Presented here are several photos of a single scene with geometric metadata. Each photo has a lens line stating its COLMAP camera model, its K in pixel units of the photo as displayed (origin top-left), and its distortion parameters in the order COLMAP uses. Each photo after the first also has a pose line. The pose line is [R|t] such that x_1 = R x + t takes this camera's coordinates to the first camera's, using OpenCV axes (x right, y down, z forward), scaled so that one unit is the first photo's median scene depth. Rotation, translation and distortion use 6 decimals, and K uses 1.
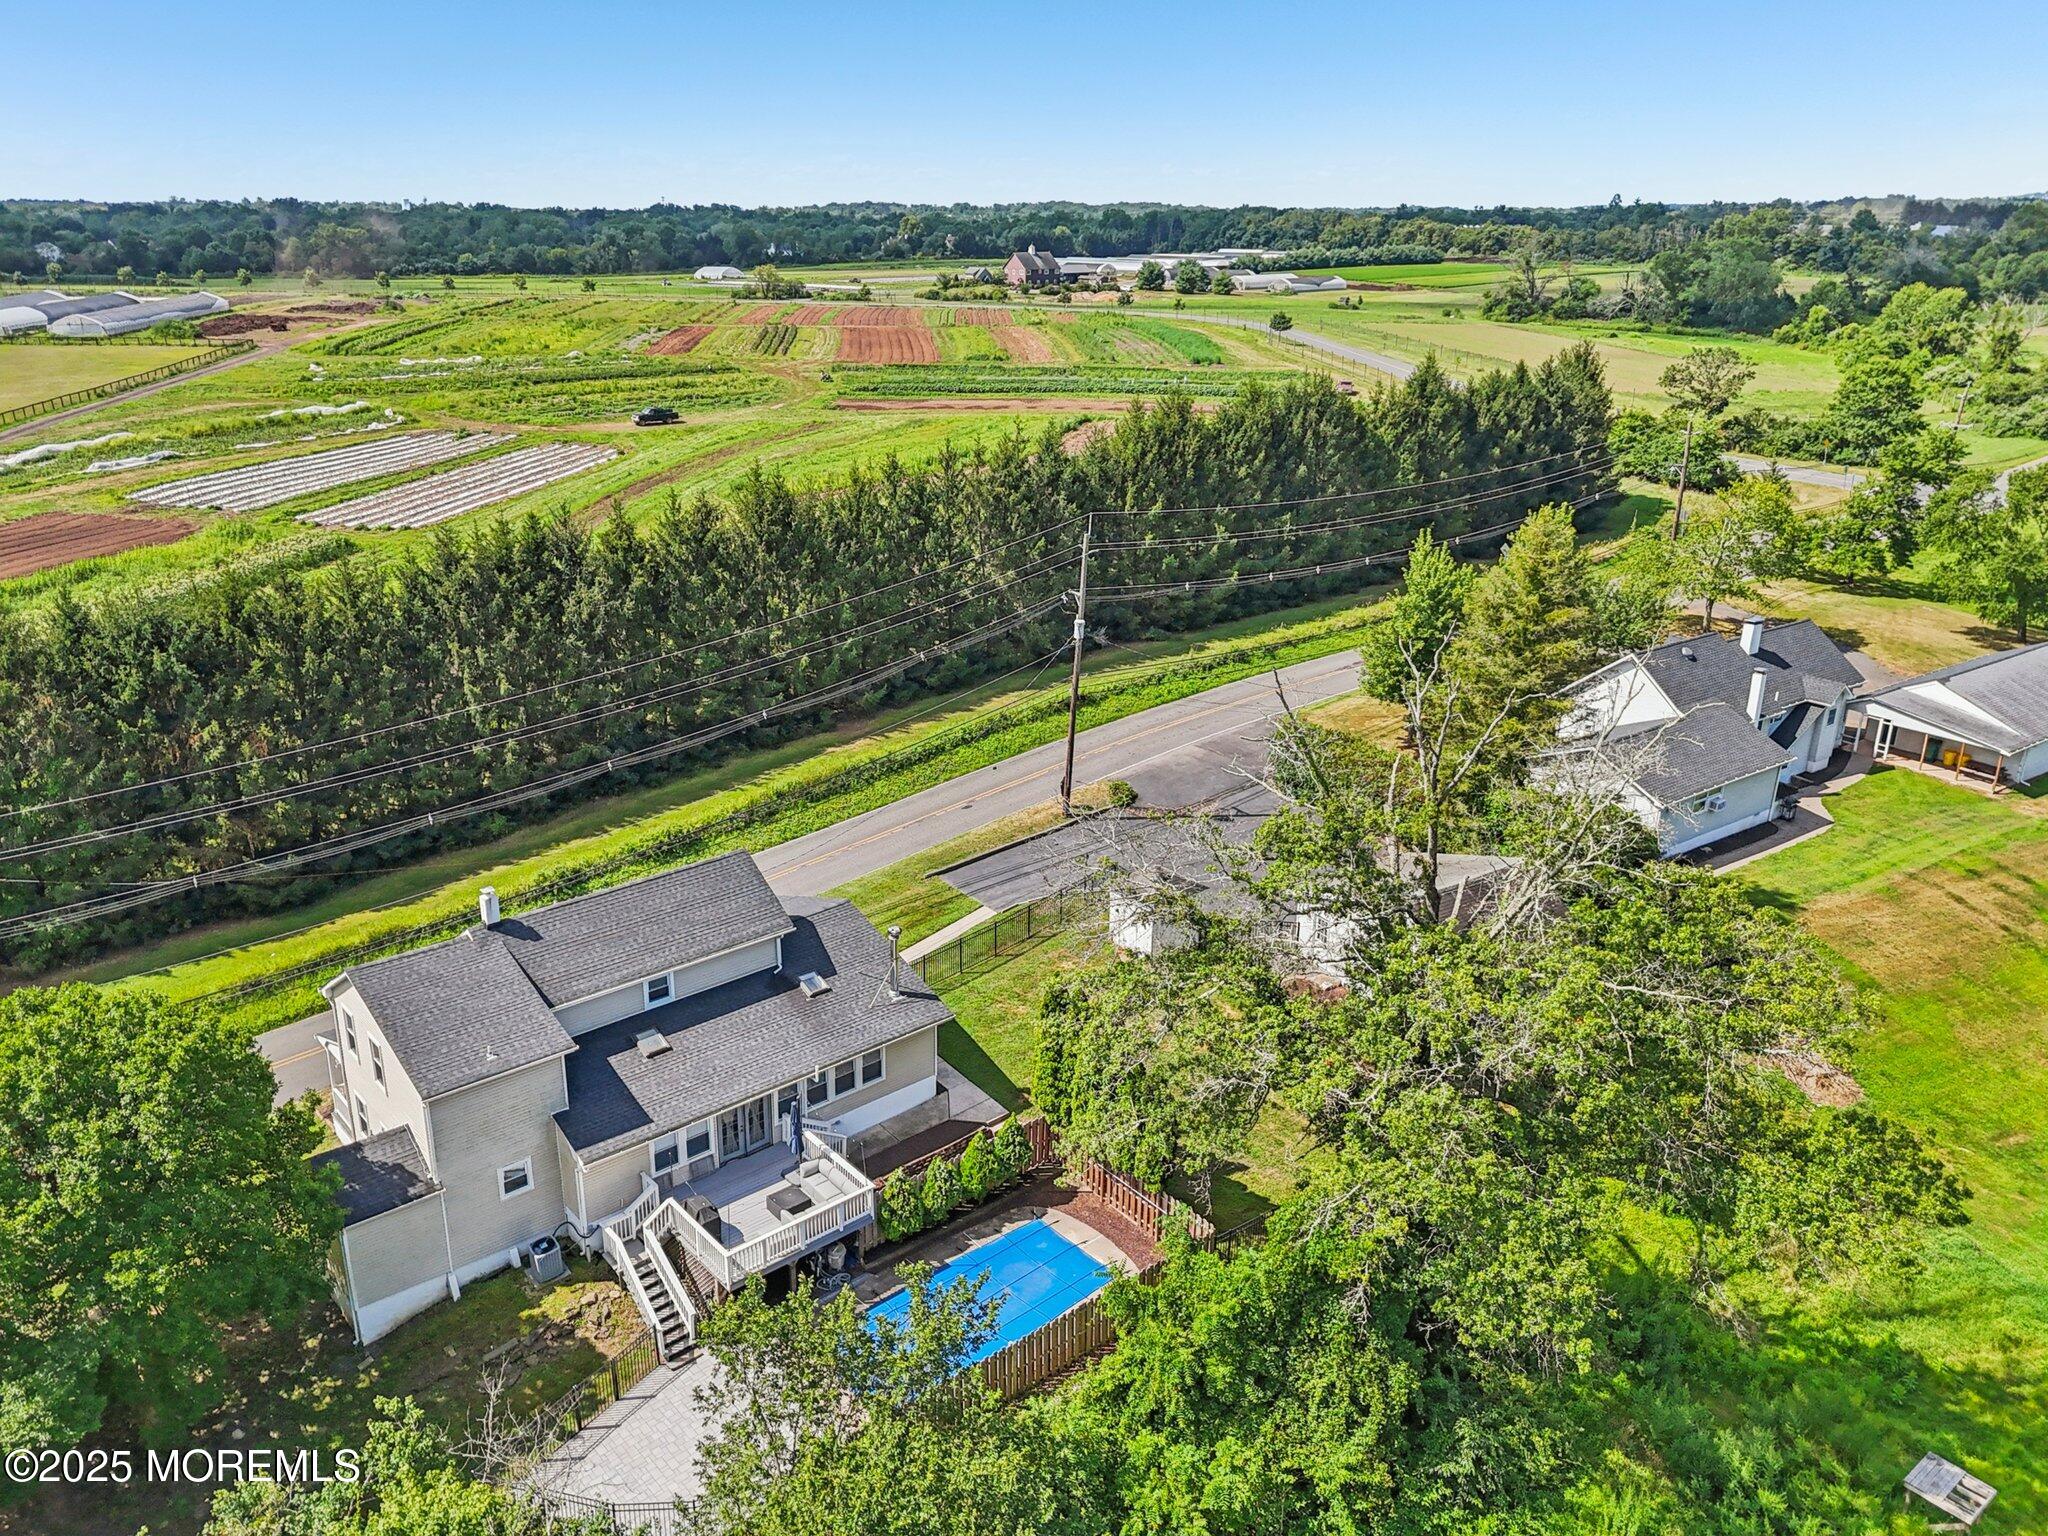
lens RADIAL K [[1512.1, 0, 990.7], [0, 1512.1, 764.6], [0, 0, 1]] dist [0.060216, -0.052831]
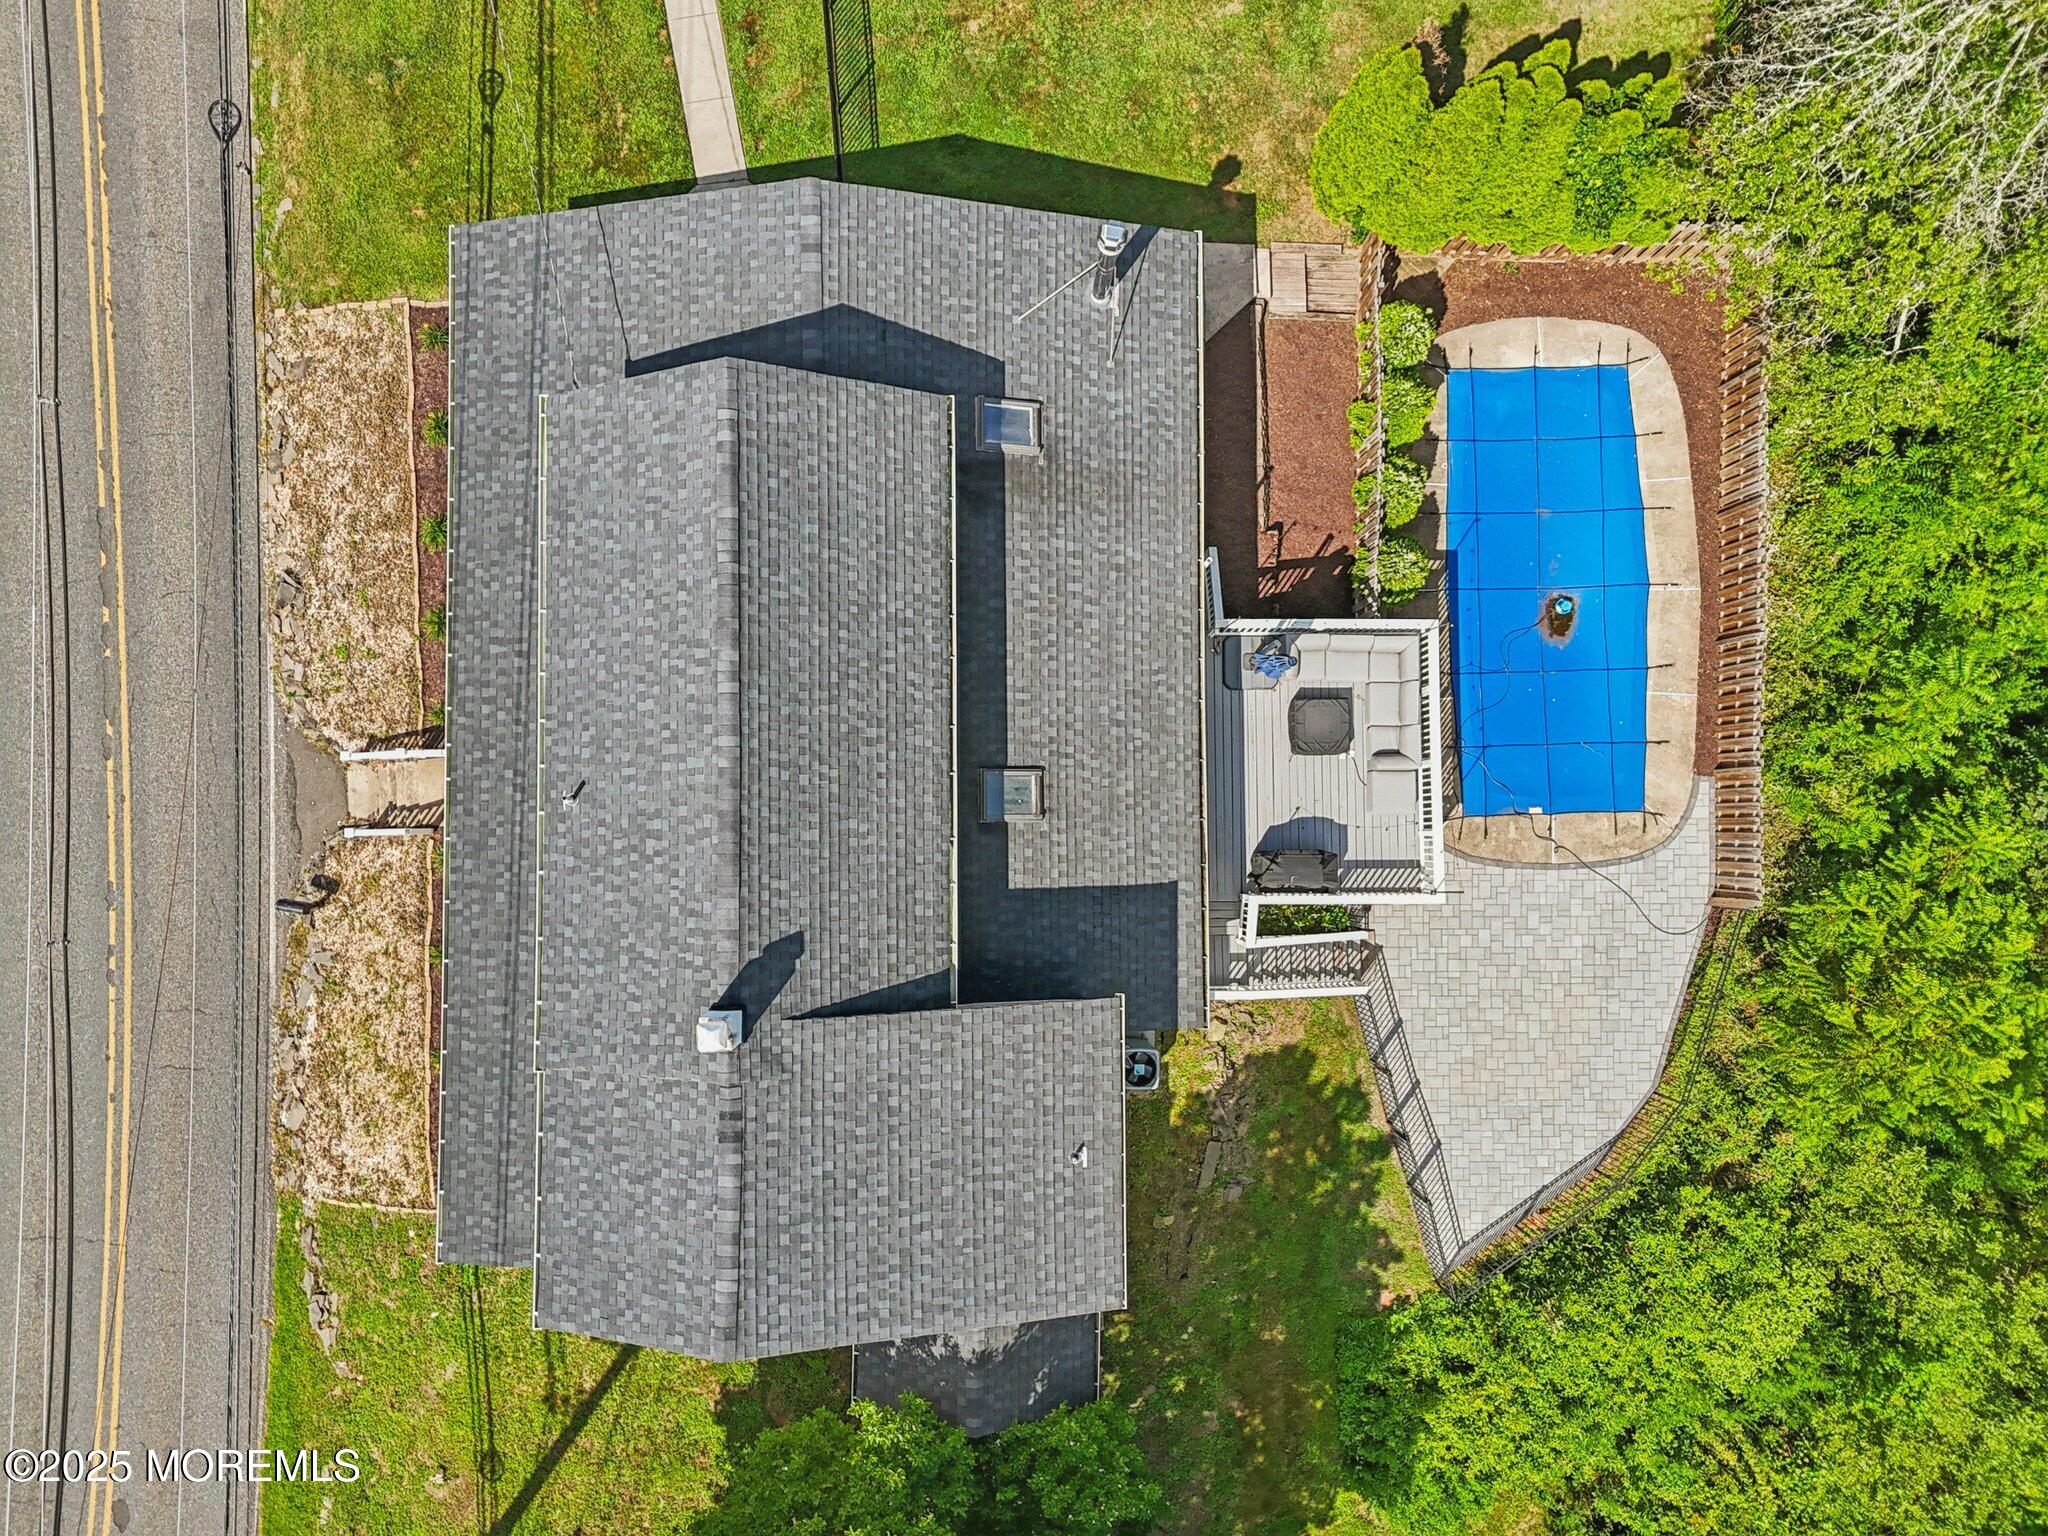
lens RADIAL K [[1512.1, 0, 1010.7], [0, 1512.1, 770.4], [0, 0, 1]] dist [0.060216, -0.052831]
pose [[0.629112, -0.775535, 0.052579, -0.141961], [0.244016, 0.261261, 0.933916, -0.169220], [-0.738021, -0.574707, 0.353605, 0.481222]]
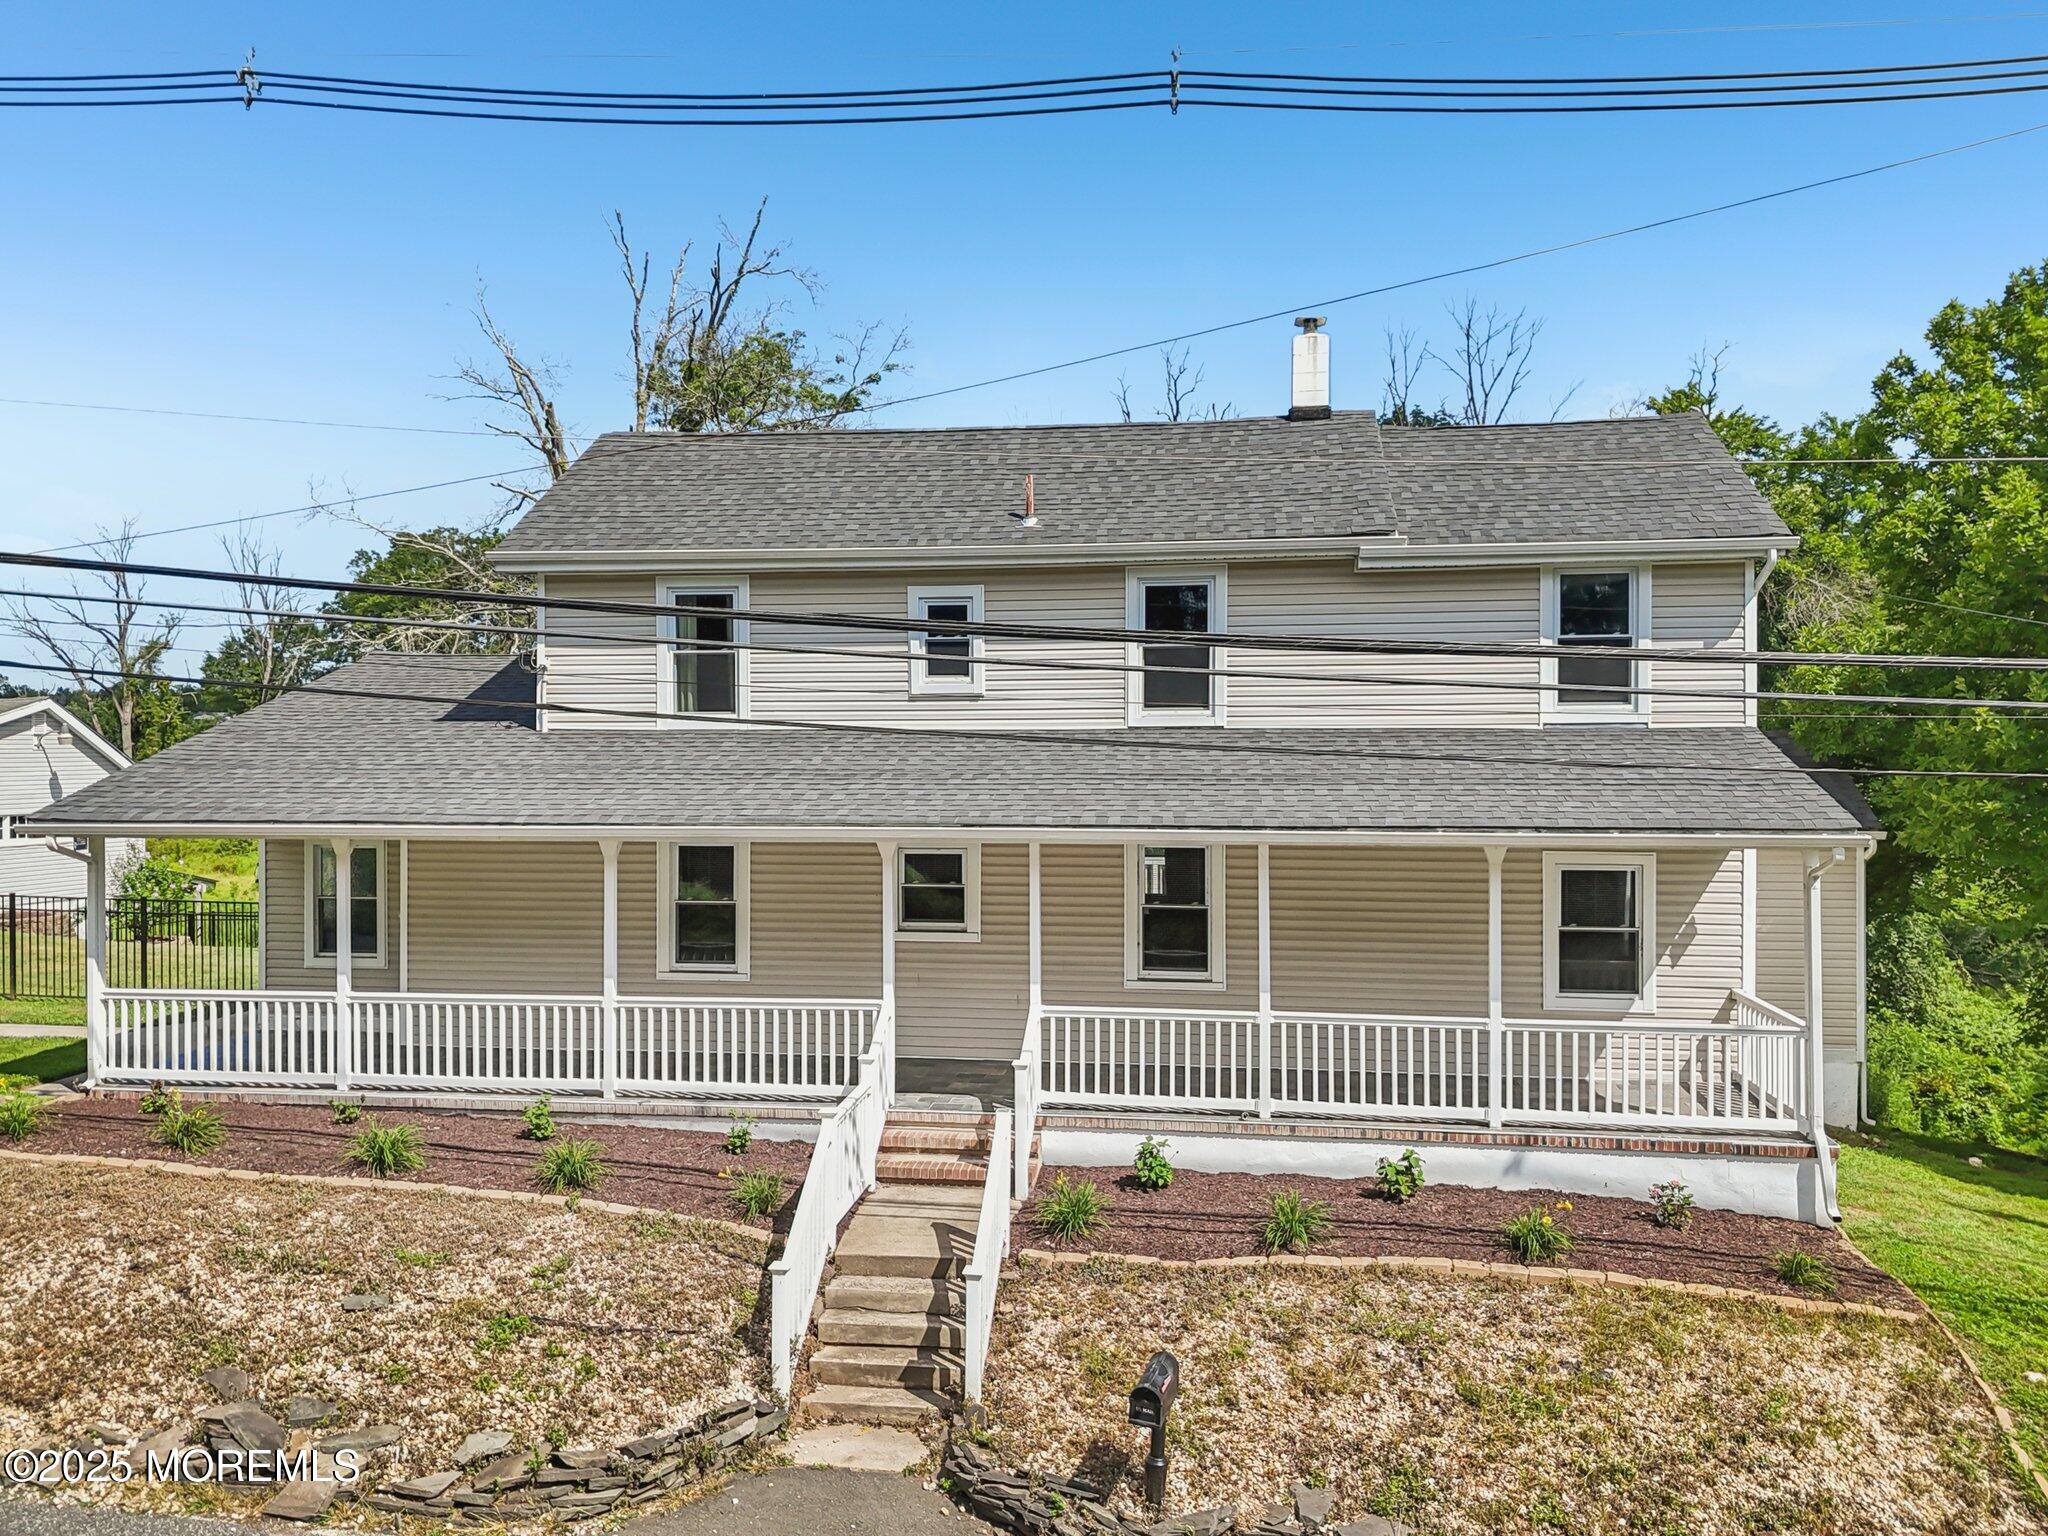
lens RADIAL K [[1512.1, 0, 1008.8], [0, 1512.1, 786.4], [0, 0, 1]] dist [0.060216, -0.052831]
pose [[-0.670760, -0.008829, 0.741622, -0.326971], [0.254134, 0.936661, 0.241003, 0.044456], [-0.696776, 0.350126, -0.626031, 0.767508]]
